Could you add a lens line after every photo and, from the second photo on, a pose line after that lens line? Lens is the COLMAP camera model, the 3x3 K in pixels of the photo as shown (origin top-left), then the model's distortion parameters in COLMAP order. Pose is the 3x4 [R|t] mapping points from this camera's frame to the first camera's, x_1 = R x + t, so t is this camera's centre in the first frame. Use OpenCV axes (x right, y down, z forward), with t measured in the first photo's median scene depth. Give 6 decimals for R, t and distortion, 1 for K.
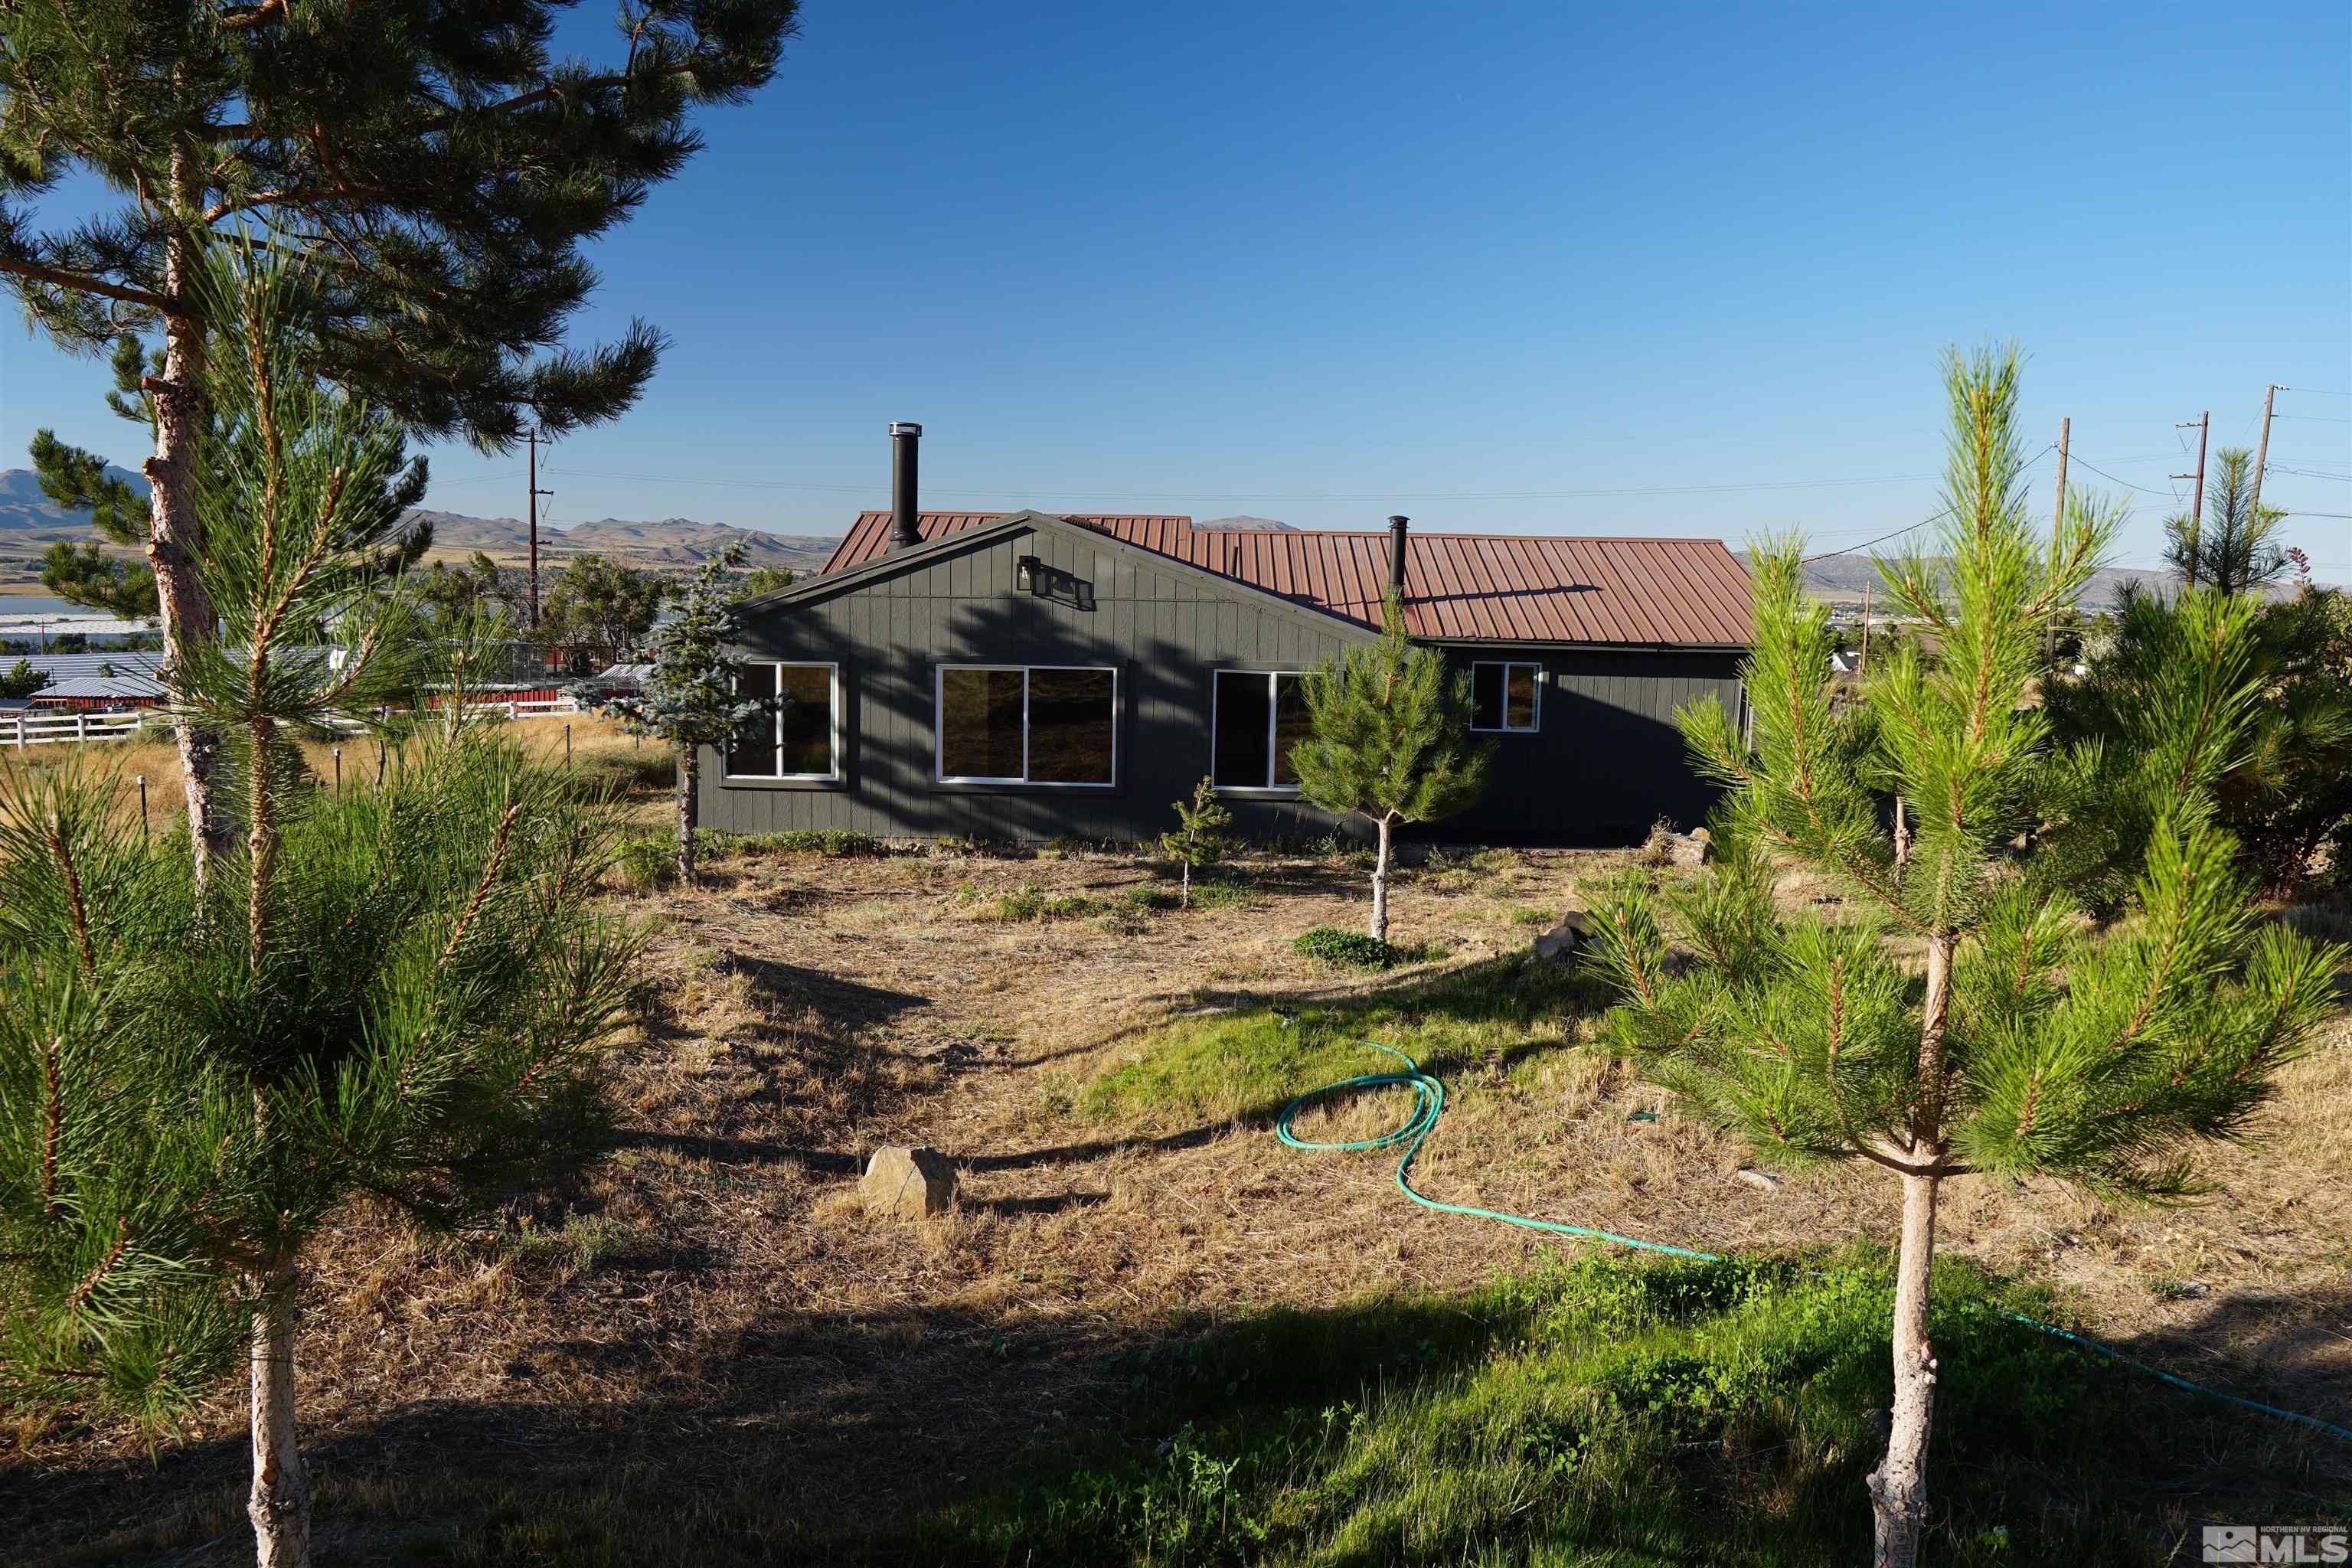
lens RADIAL K [[1646.2, 0, 1166.6], [0, 1646.2, 781.8], [0, 0, 1]] dist [-0.110558, 0.073054]
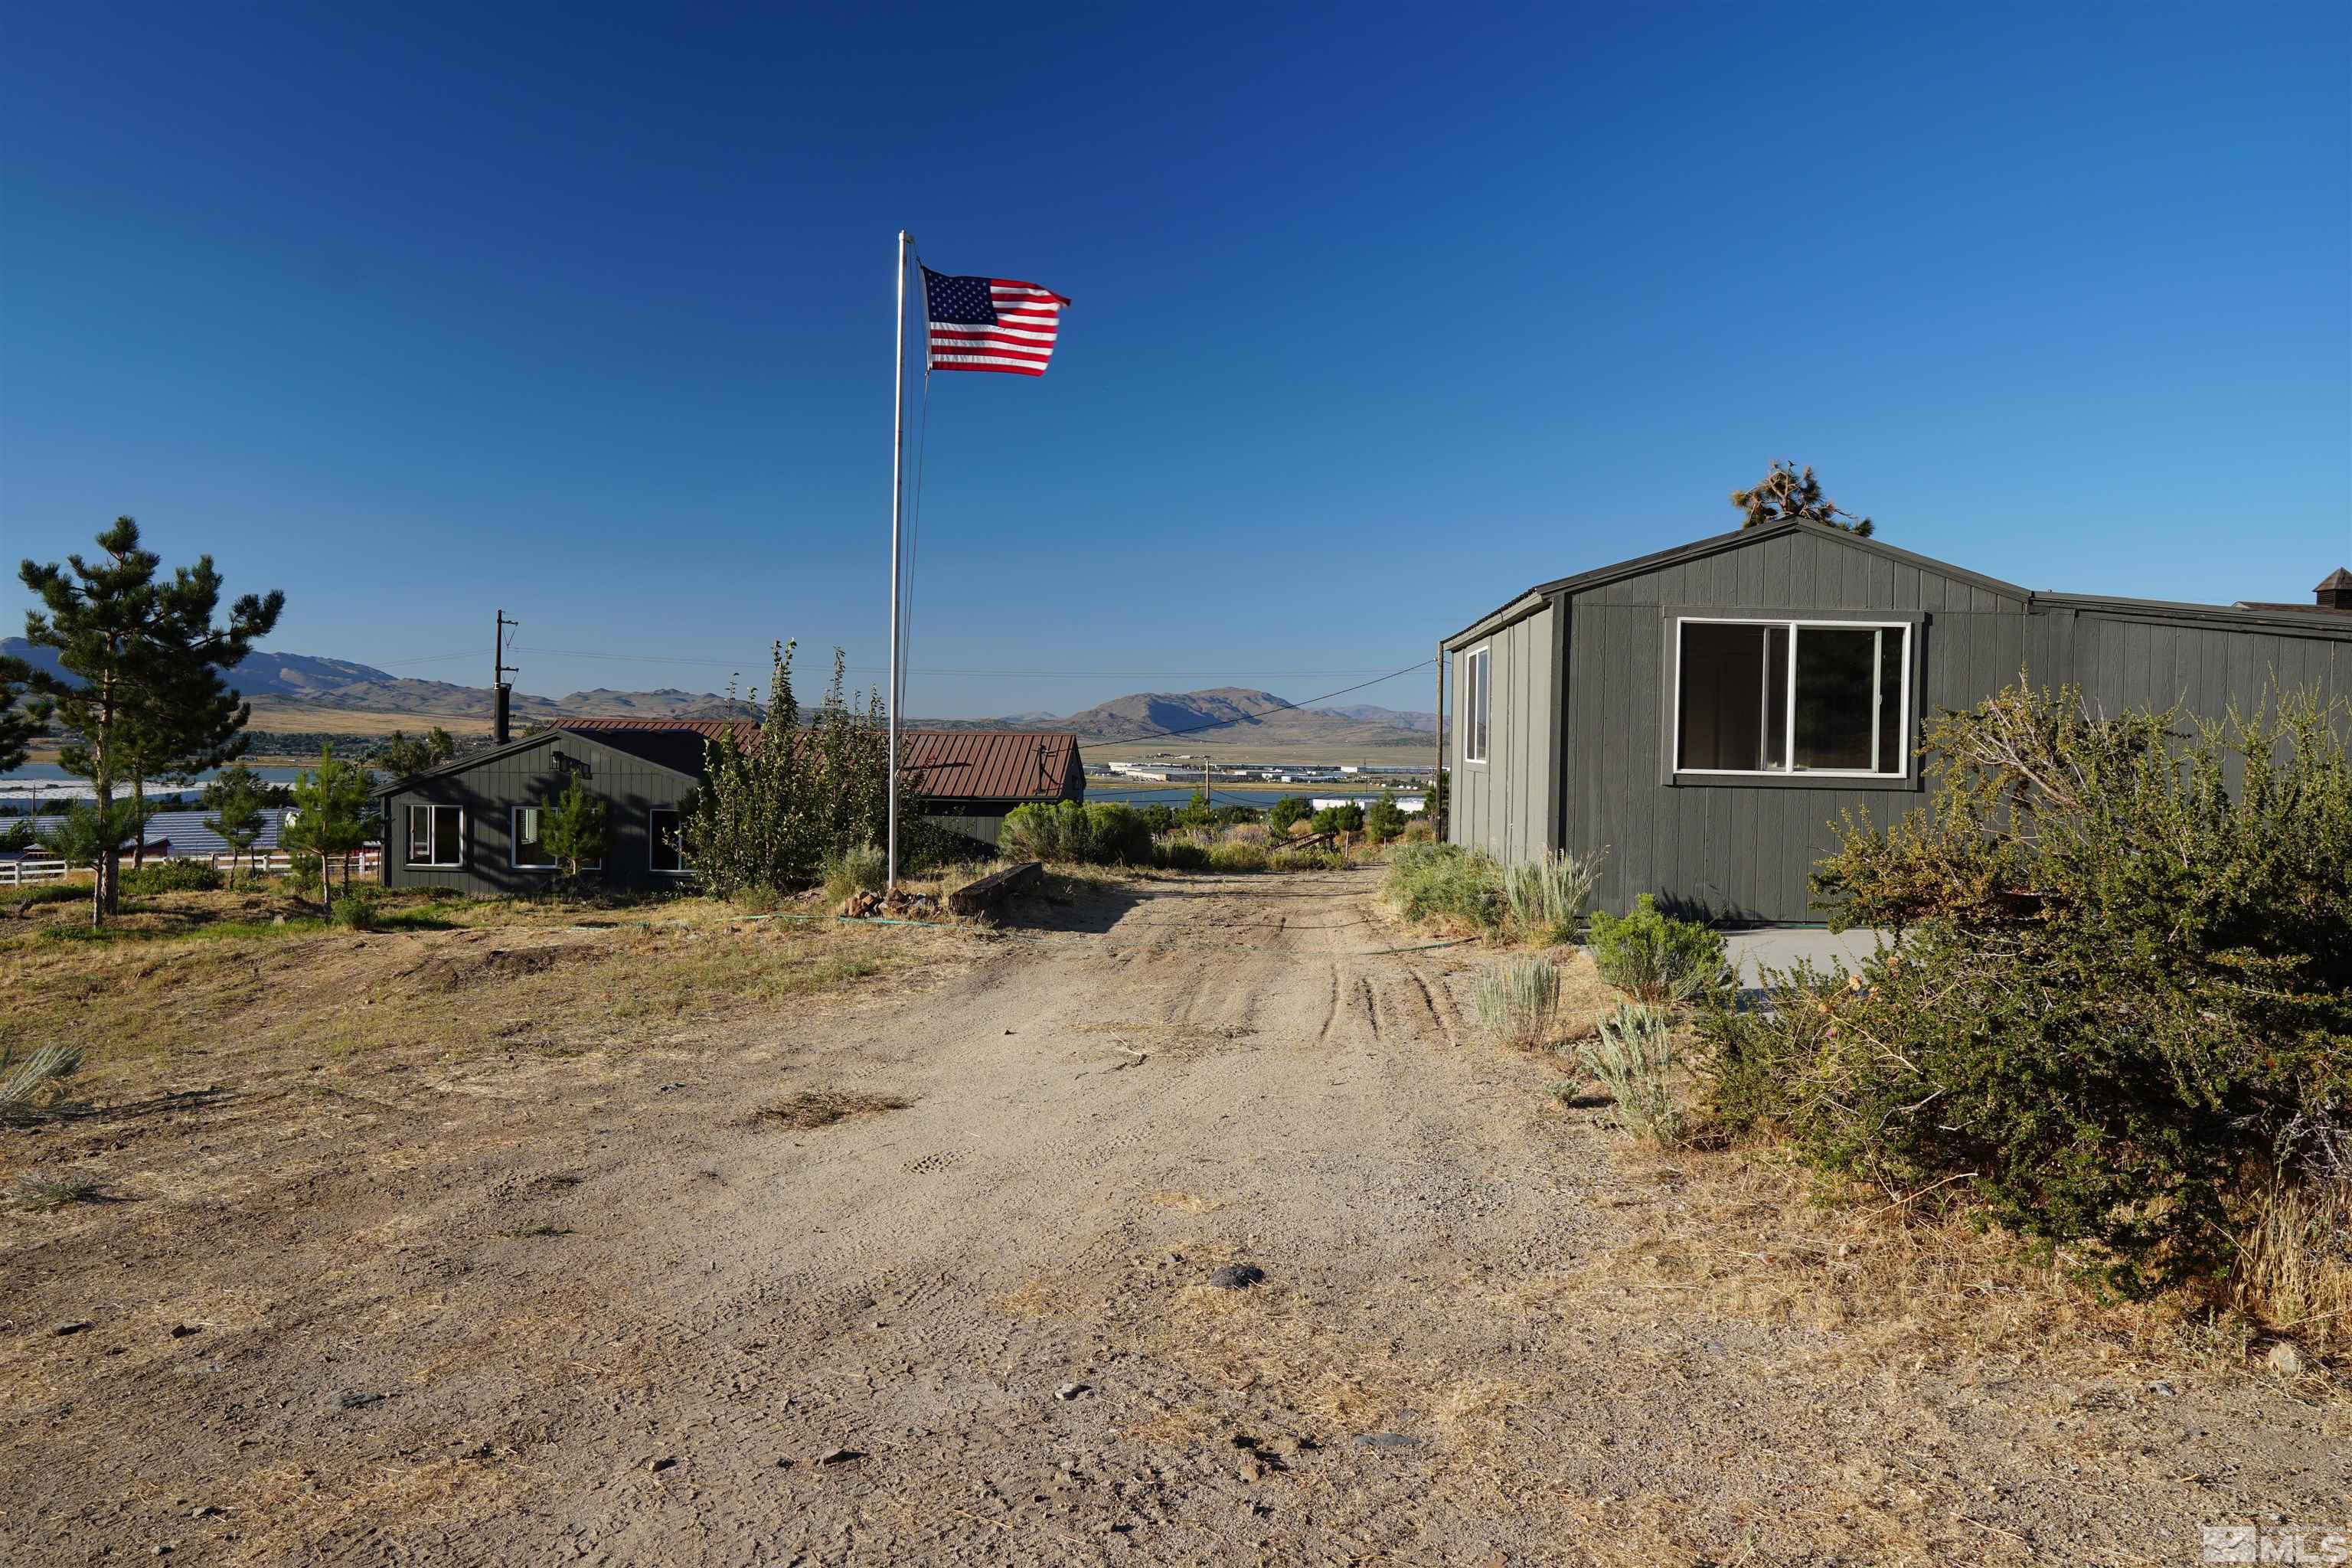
lens RADIAL K [[1646.2, 0, 1177.3], [0, 1646.2, 798.4], [0, 0, 1]] dist [-0.110558, 0.073054]
pose [[0.999919, -0.002235, 0.012559, 0.609633], [0.003389, 0.995699, -0.092588, 0.097440], [-0.012298, 0.092623, 0.995625, -0.902385]]
